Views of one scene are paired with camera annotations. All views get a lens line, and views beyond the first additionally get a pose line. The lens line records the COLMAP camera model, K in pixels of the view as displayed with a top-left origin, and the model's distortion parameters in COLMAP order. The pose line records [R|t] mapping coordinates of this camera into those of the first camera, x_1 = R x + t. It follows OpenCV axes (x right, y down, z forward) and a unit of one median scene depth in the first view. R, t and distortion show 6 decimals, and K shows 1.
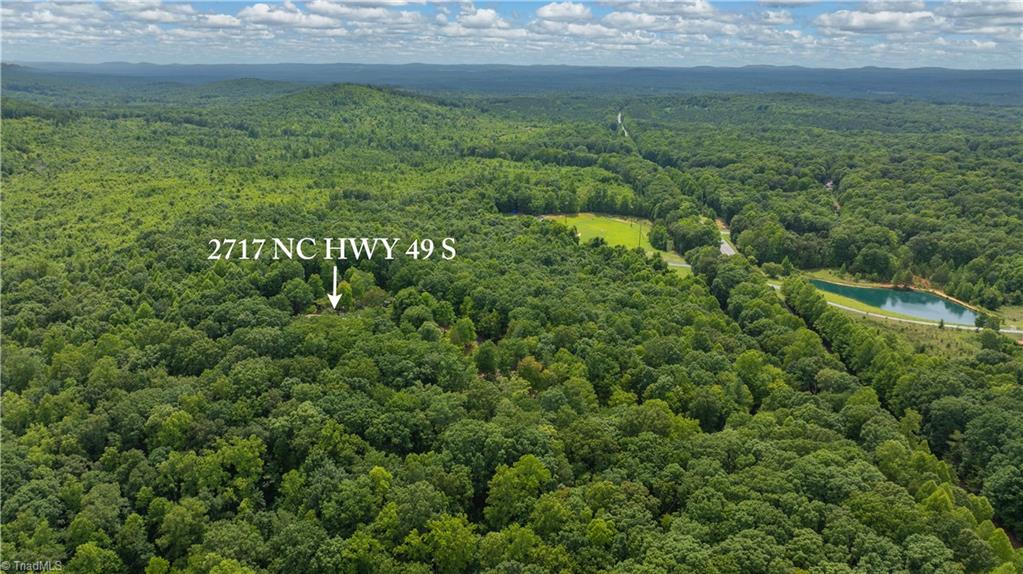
lens RADIAL K [[720.6, 0, 511.5], [0, 720.6, 287.0], [0, 0, 1]] dist [-0.048037, 0.058174]
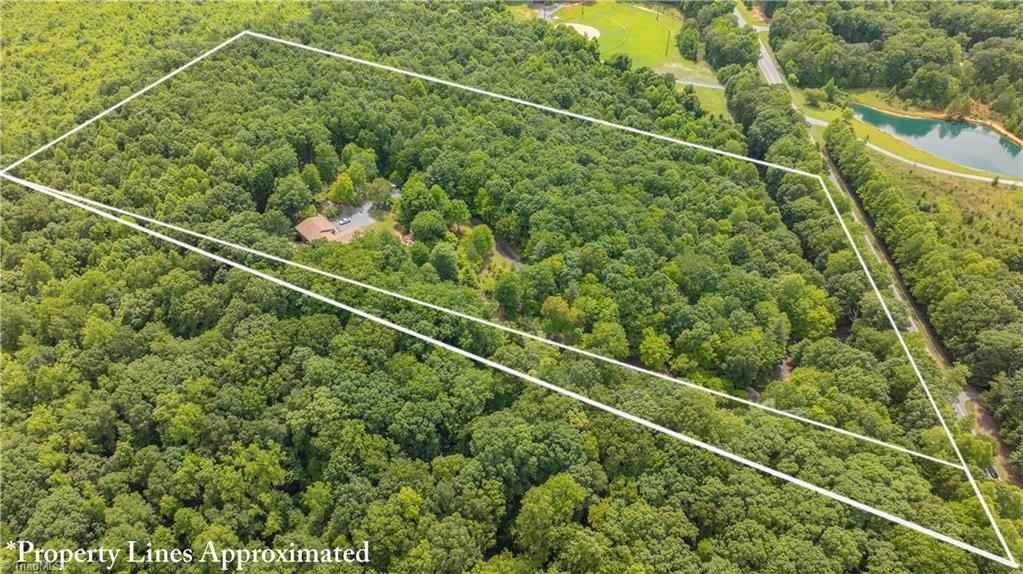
lens RADIAL K [[720.6, 0, 511.5], [0, 720.6, 287.0], [0, 0, 1]] dist [-0.048037, 0.058174]
pose [[0.999986, -0.005349, -0.000081, -0.028671], [0.004994, 0.928090, 0.372323, -0.233427], [-0.001917, -0.372318, 0.928103, 0.137639]]
